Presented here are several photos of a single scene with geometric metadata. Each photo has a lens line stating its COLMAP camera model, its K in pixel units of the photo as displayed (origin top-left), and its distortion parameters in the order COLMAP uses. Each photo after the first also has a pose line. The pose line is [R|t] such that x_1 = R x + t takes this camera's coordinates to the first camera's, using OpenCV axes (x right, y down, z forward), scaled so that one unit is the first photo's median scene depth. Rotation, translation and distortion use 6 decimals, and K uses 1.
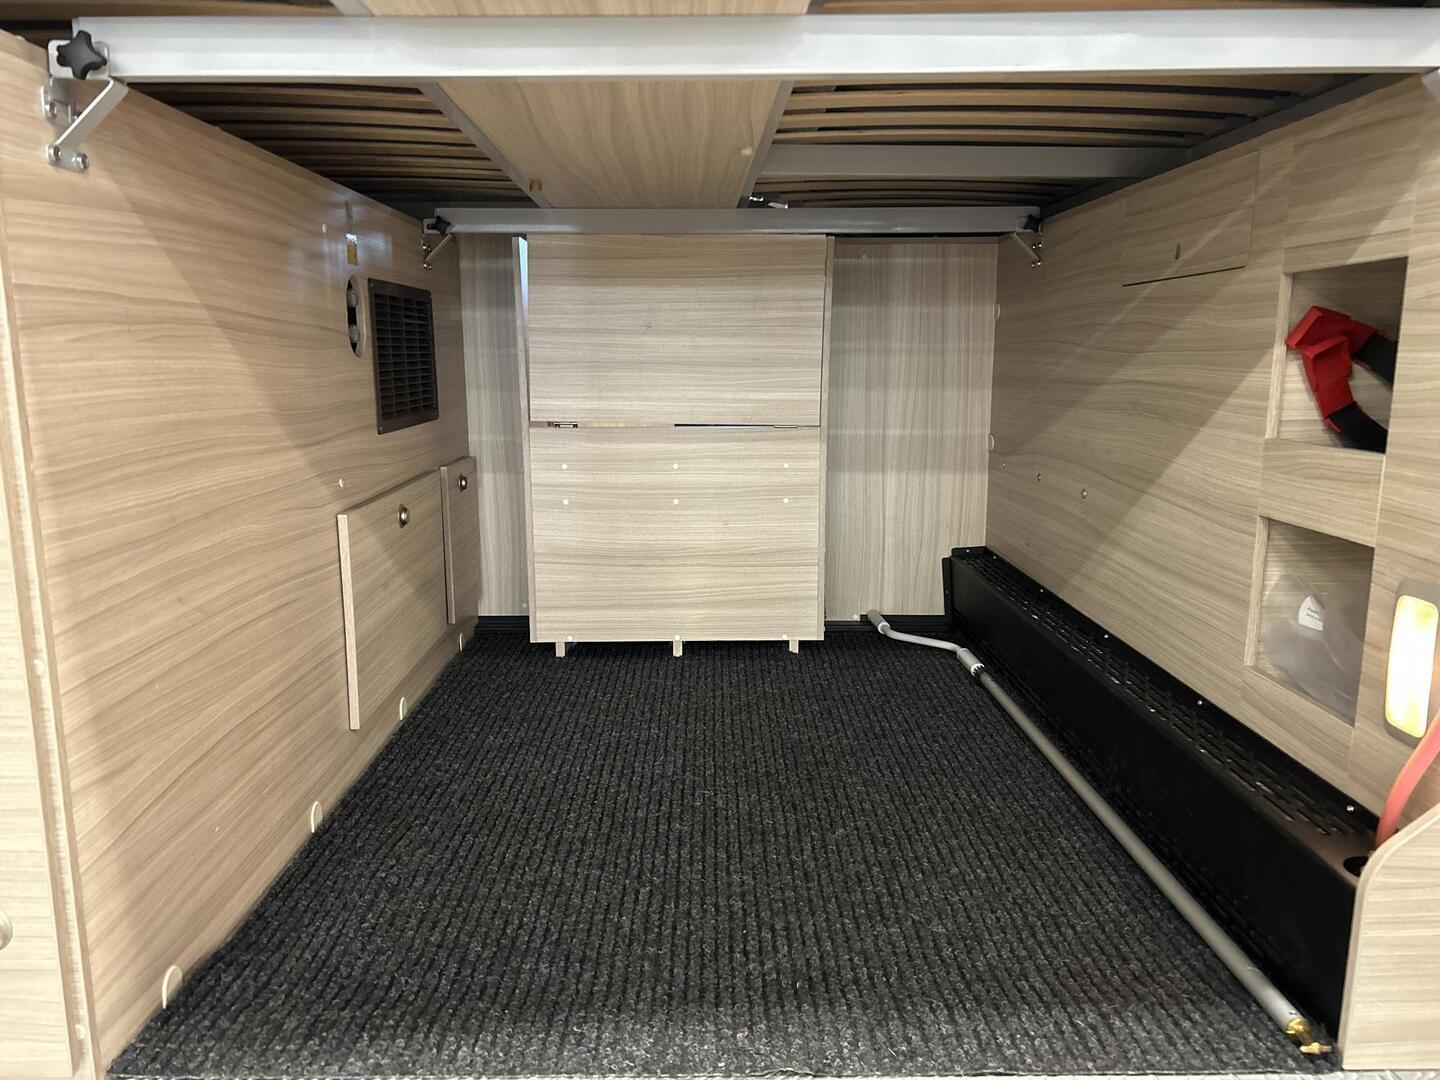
lens RADIAL K [[1070.3, 0, 722.6], [0, 1070.3, 542.5], [0, 0, 1]] dist [0.012609, 0.001959]
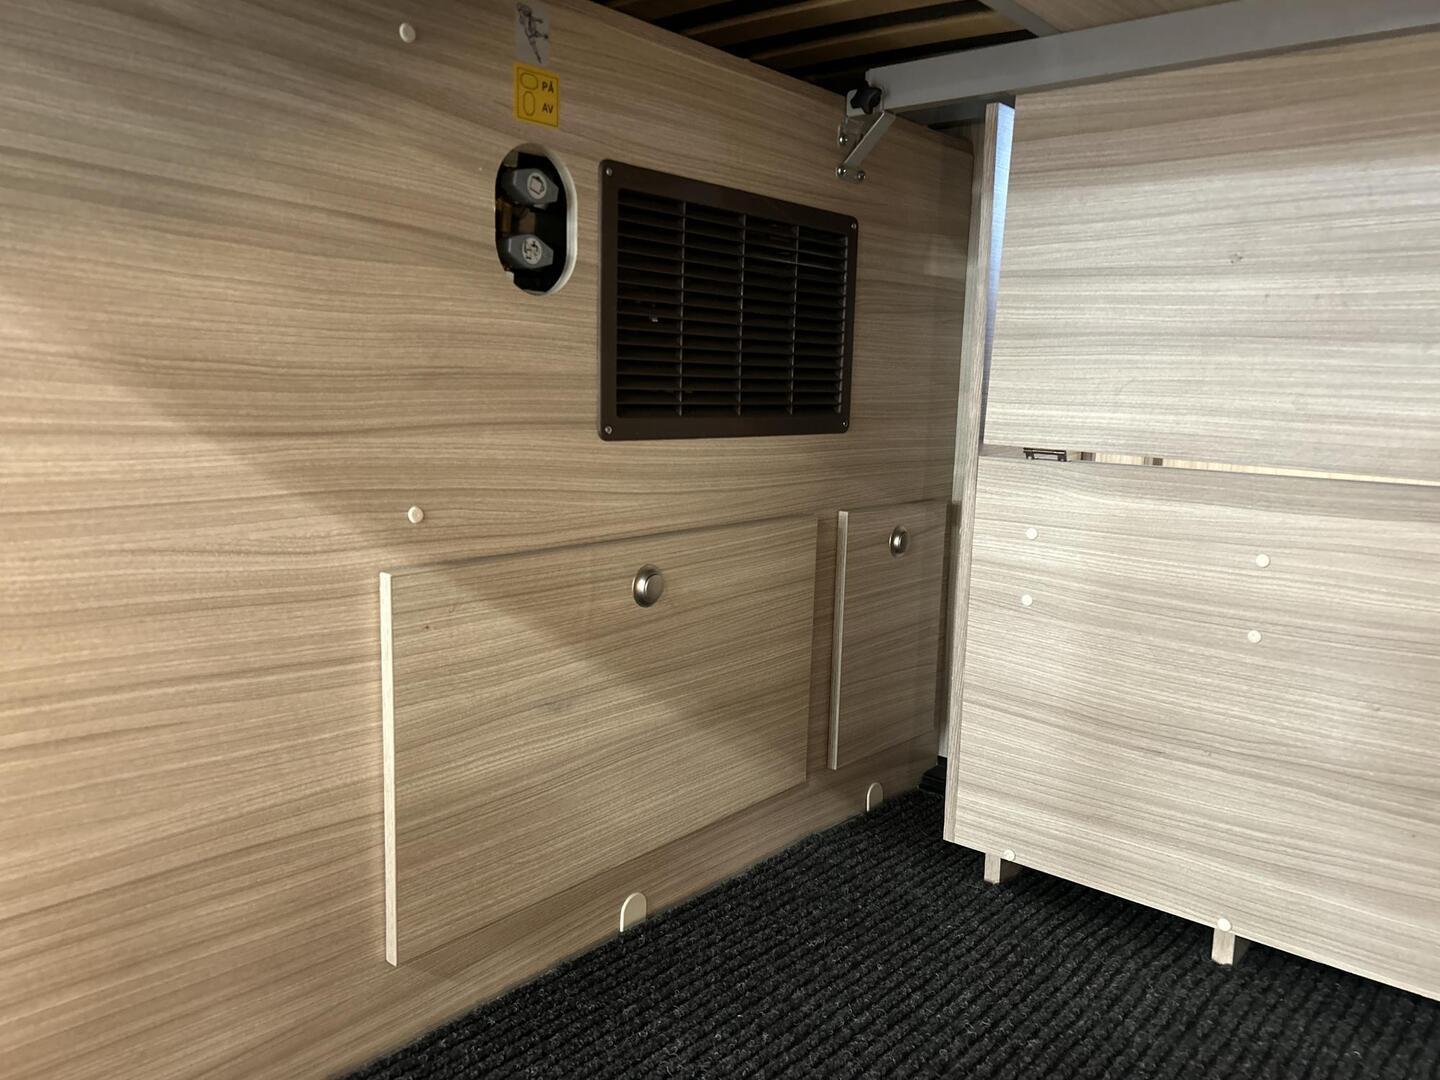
lens RADIAL K [[1070.3, 0, 718.2], [0, 1070.3, 539.1], [0, 0, 1]] dist [0.012609, 0.001959]
pose [[0.744113, 0.116774, -0.657769, 0.084470], [-0.144659, 0.989409, 0.012002, -0.052404], [0.652203, 0.086221, 0.753124, 0.505578]]
